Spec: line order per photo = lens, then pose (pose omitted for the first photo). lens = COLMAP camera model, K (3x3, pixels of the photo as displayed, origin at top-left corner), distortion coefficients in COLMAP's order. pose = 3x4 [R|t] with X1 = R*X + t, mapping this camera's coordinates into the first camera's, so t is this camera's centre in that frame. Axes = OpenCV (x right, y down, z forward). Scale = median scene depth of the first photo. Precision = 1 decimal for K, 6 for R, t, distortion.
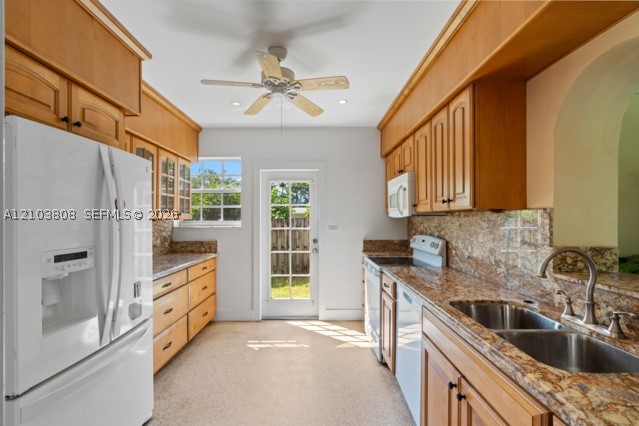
lens RADIAL K [[286.6, 0, 319.3], [0, 286.6, 217.1], [0, 0, 1]] dist [-0.008388, 0.001972]
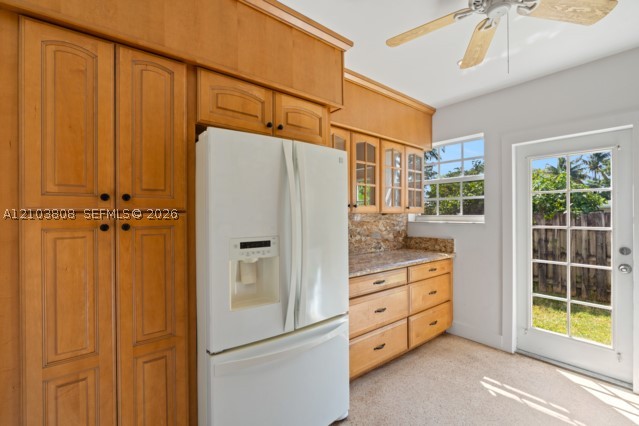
lens RADIAL K [[286.6, 0, 318.6], [0, 286.6, 213.8], [0, 0, 1]] dist [-0.008388, 0.001972]
pose [[0.617568, -0.000300, -0.786518, 0.086352], [0.003595, 0.999991, 0.002441, 0.008786], [0.786509, -0.004335, 0.617563, 0.259649]]
